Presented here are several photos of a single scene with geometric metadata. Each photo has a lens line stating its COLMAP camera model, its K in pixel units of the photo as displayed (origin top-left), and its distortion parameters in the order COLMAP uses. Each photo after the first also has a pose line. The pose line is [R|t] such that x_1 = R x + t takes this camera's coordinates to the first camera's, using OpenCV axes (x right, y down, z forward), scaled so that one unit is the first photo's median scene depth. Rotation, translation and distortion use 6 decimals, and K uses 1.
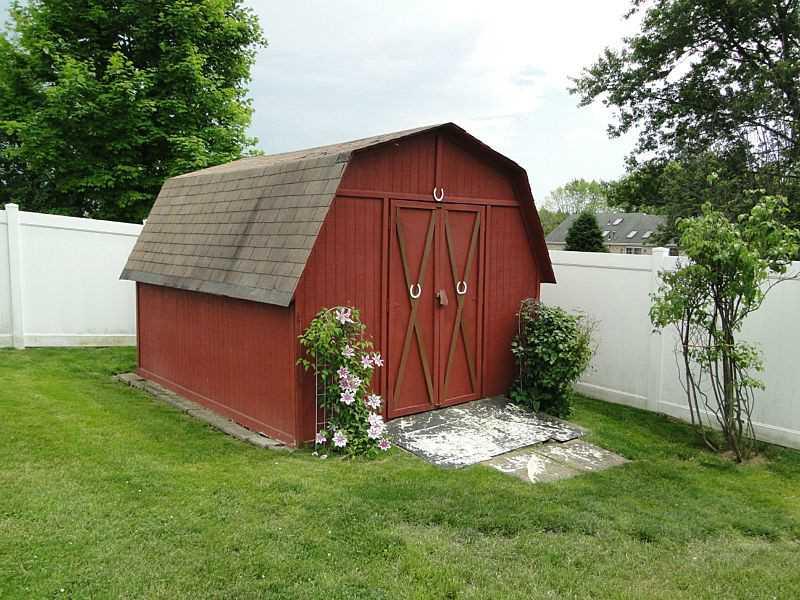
lens RADIAL K [[687.1, 0, 400.0], [0, 687.1, 300.0], [0, 0, 1]] dist [0.001660, -0.000607]
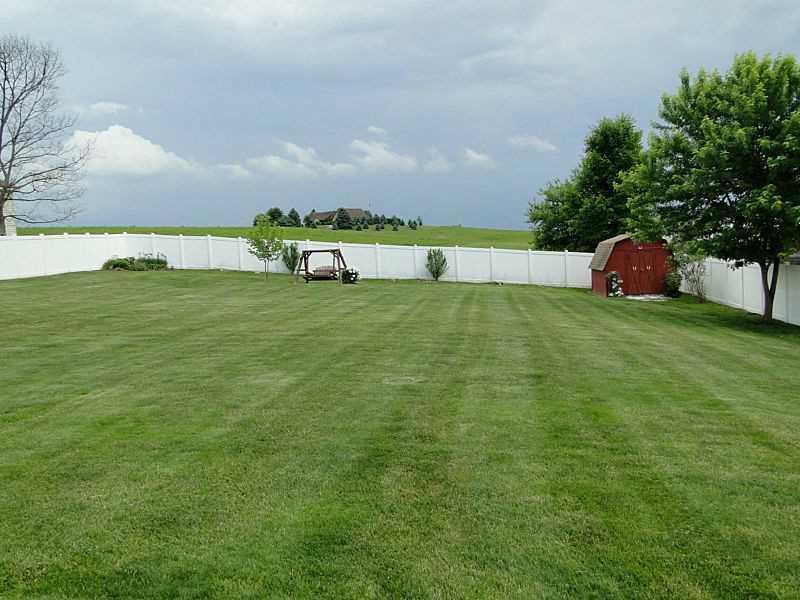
lens RADIAL K [[687.1, 0, 400.0], [0, 687.1, 300.0], [0, 0, 1]] dist [0.001660, -0.000607]
pose [[0.708495, 0.018839, -0.705465, 2.213959], [-0.026645, 0.999645, -0.000064, 0.246218], [0.705213, 0.018842, 0.708745, -3.510909]]
